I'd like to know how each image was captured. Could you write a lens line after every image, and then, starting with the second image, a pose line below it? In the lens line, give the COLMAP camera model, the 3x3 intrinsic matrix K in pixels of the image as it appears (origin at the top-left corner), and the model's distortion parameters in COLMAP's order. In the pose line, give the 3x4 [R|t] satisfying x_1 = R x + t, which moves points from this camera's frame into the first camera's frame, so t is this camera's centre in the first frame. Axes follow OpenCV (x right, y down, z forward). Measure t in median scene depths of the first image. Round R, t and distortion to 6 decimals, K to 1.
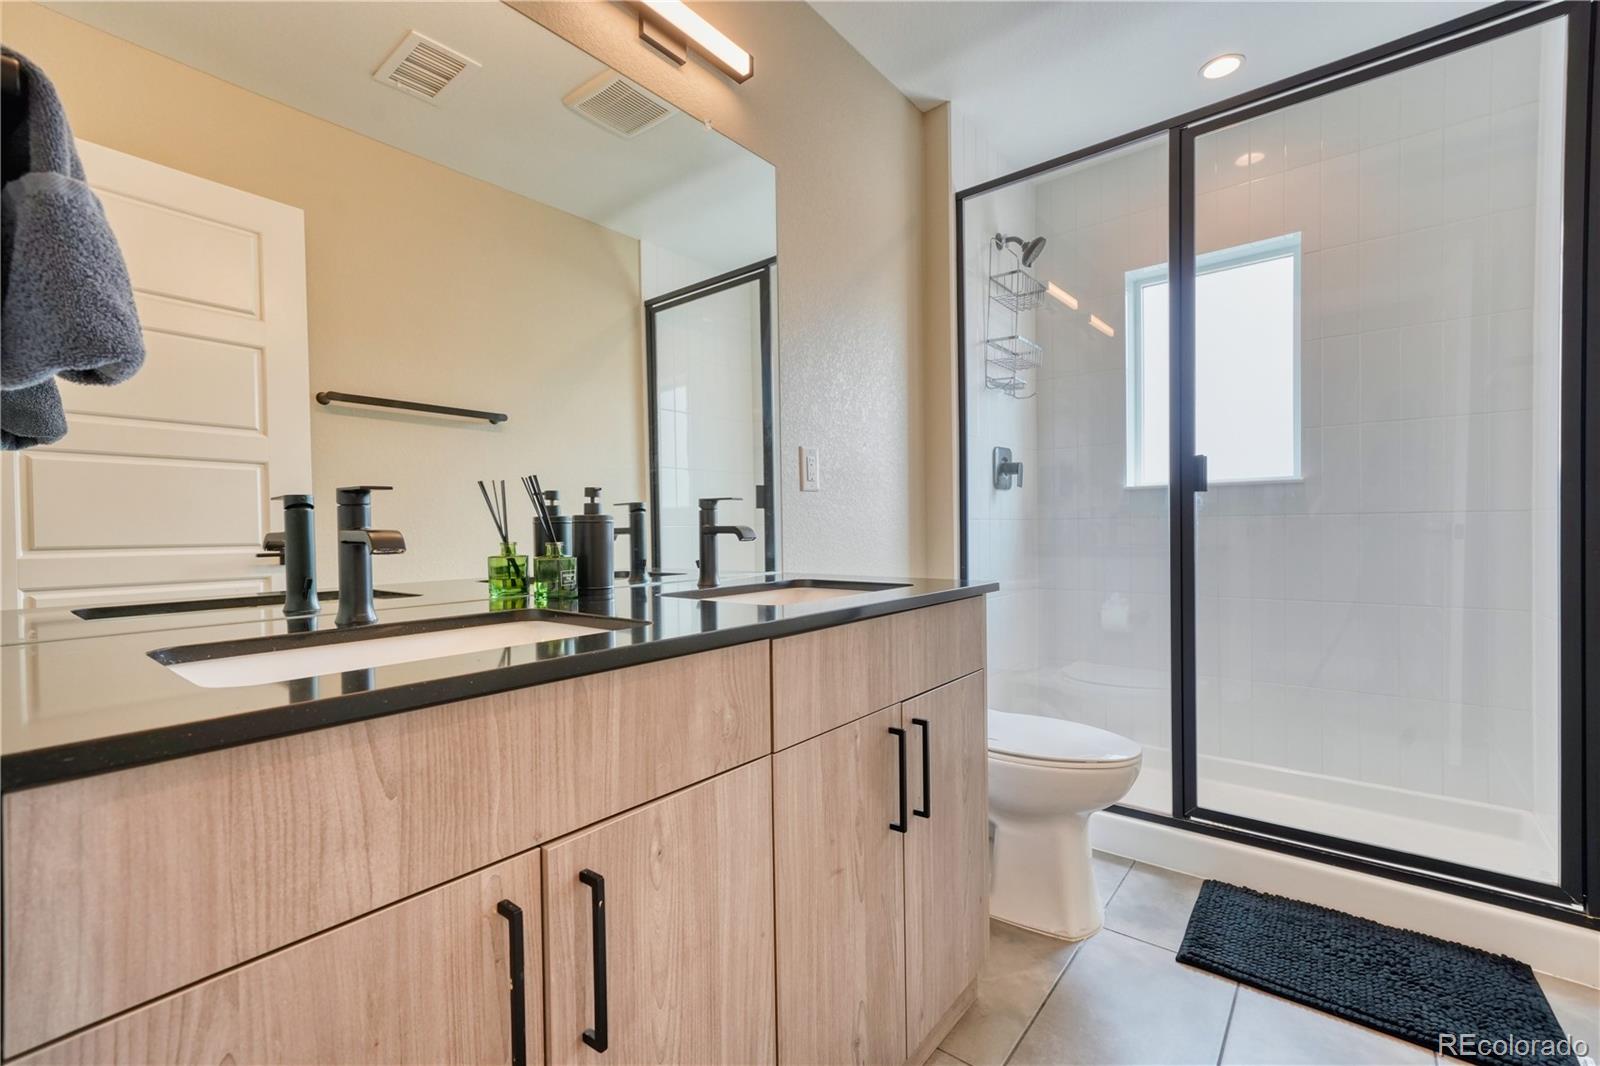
lens RADIAL K [[703.7, 0, 828.9], [0, 703.7, 537.3], [0, 0, 1]] dist [0.001474, 0.002055]
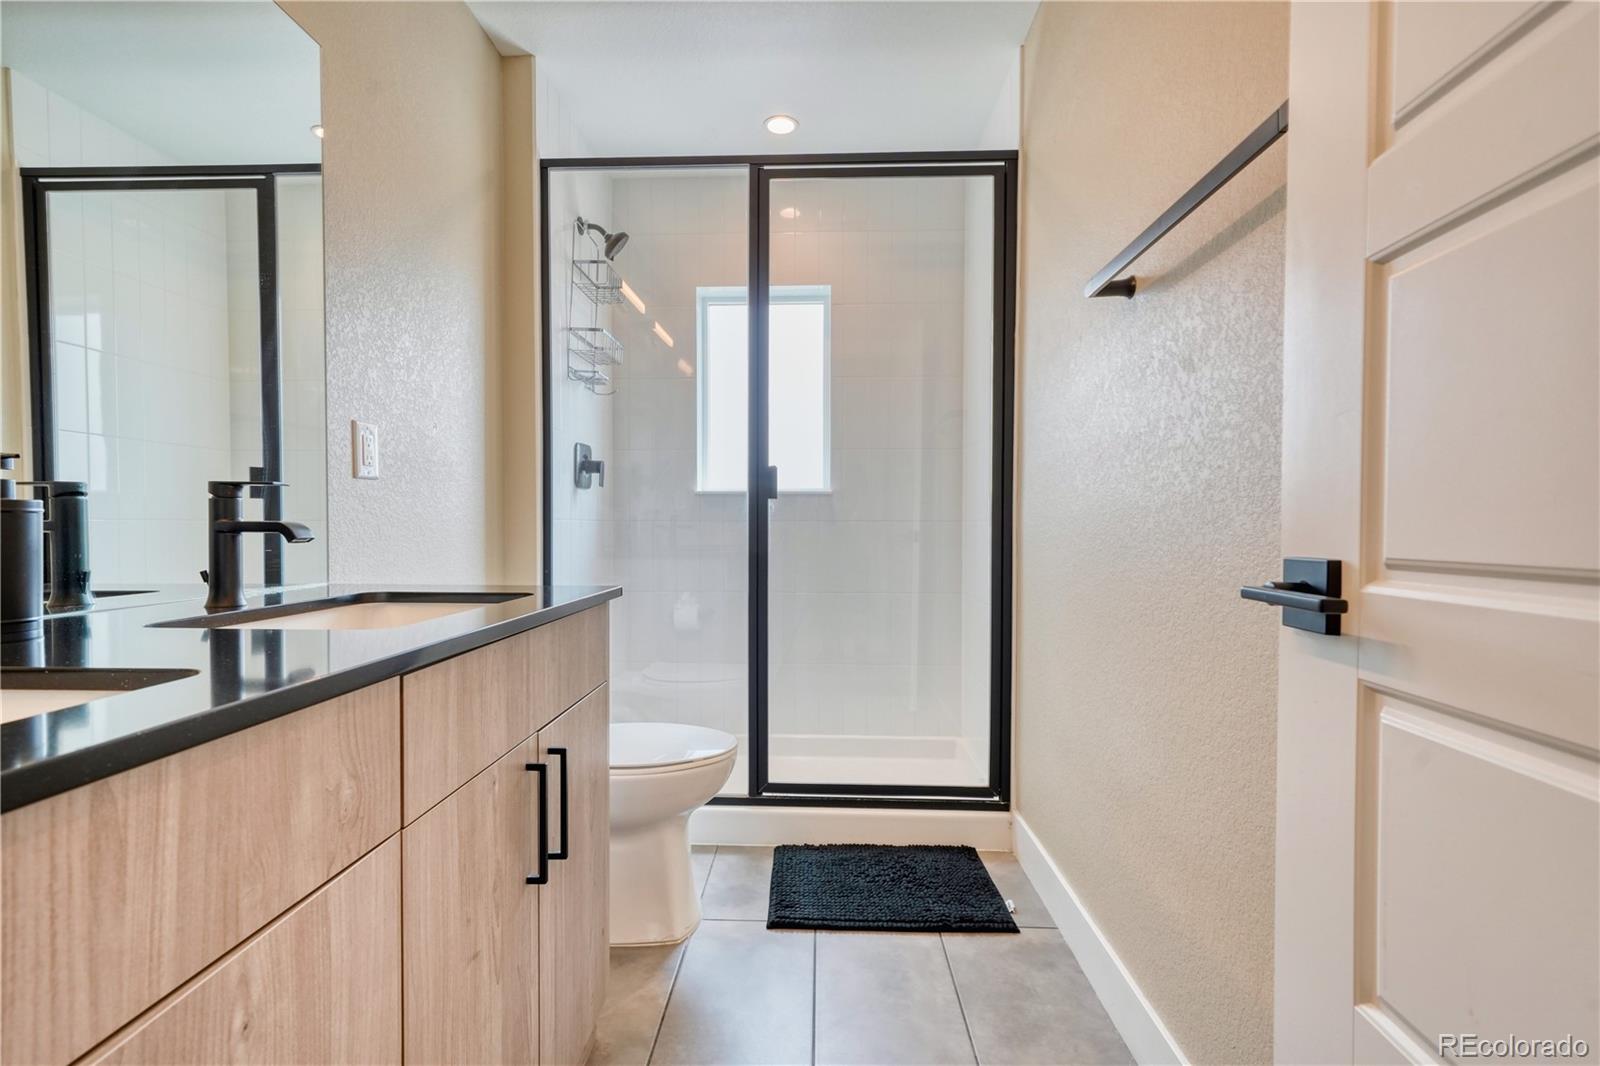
lens RADIAL K [[703.7, 0, 800.9], [0, 703.7, 537.7], [0, 0, 1]] dist [0.001474, 0.002055]
pose [[0.803853, 0.004959, 0.594807, -0.110091], [-0.004034, 0.999988, -0.002885, -0.000108], [-0.594814, -0.000081, 0.803863, 0.089160]]
